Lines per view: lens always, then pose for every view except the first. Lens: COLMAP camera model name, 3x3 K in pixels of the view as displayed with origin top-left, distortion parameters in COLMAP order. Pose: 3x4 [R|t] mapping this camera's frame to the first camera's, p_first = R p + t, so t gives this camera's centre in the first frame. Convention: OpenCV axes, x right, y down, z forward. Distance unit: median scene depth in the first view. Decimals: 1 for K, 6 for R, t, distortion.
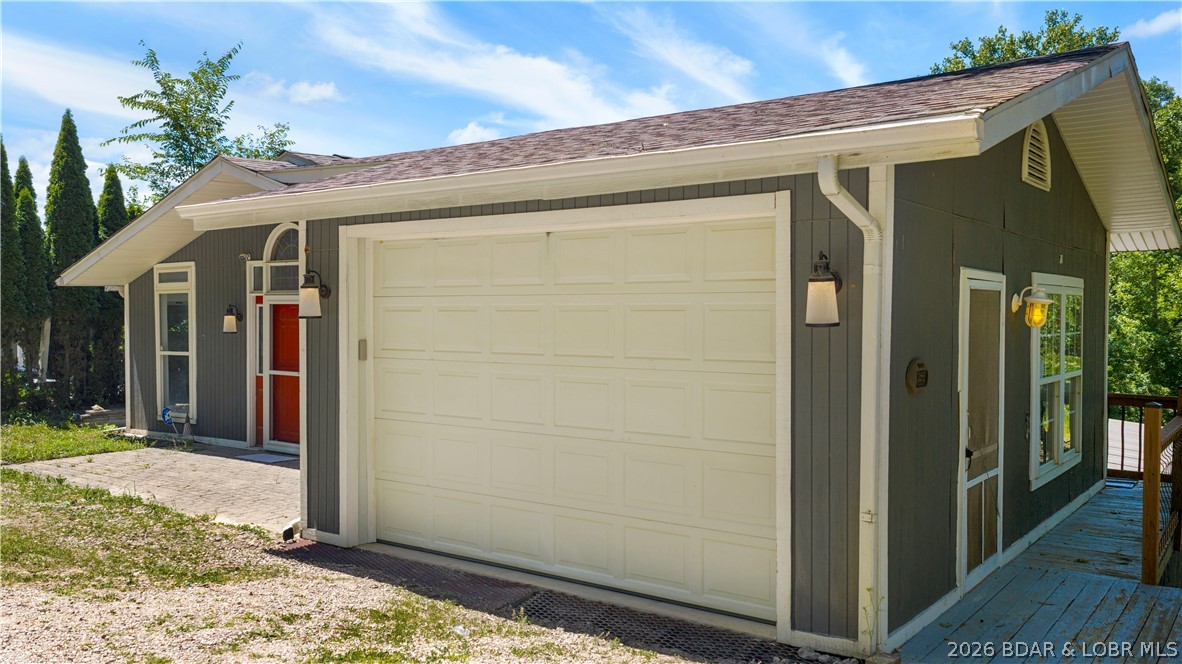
lens RADIAL K [[967.8, 0, 591.2], [0, 967.8, 329.6], [0, 0, 1]] dist [0.055899, 0.009176]
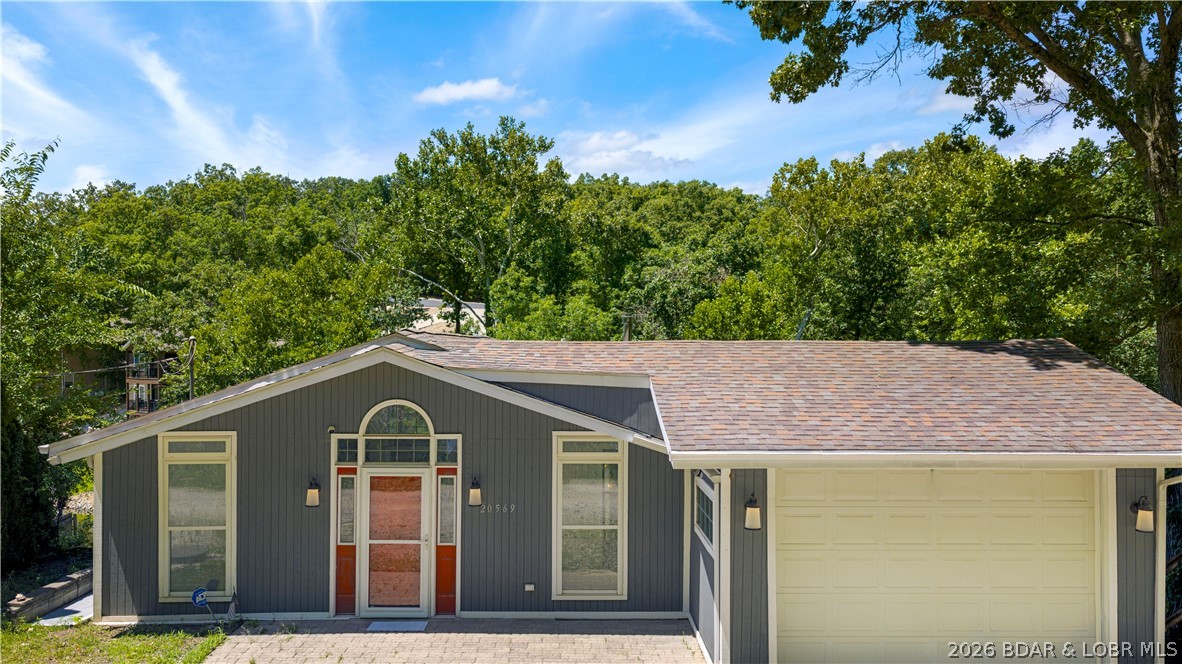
lens RADIAL K [[967.8, 0, 590.3], [0, 967.8, 337.4], [0, 0, 1]] dist [0.055899, 0.009176]
pose [[0.783502, -0.000929, 0.621389, -0.778411], [0.008825, 0.999915, -0.009633, -0.159394], [-0.621327, 0.013031, 0.783443, 0.034528]]
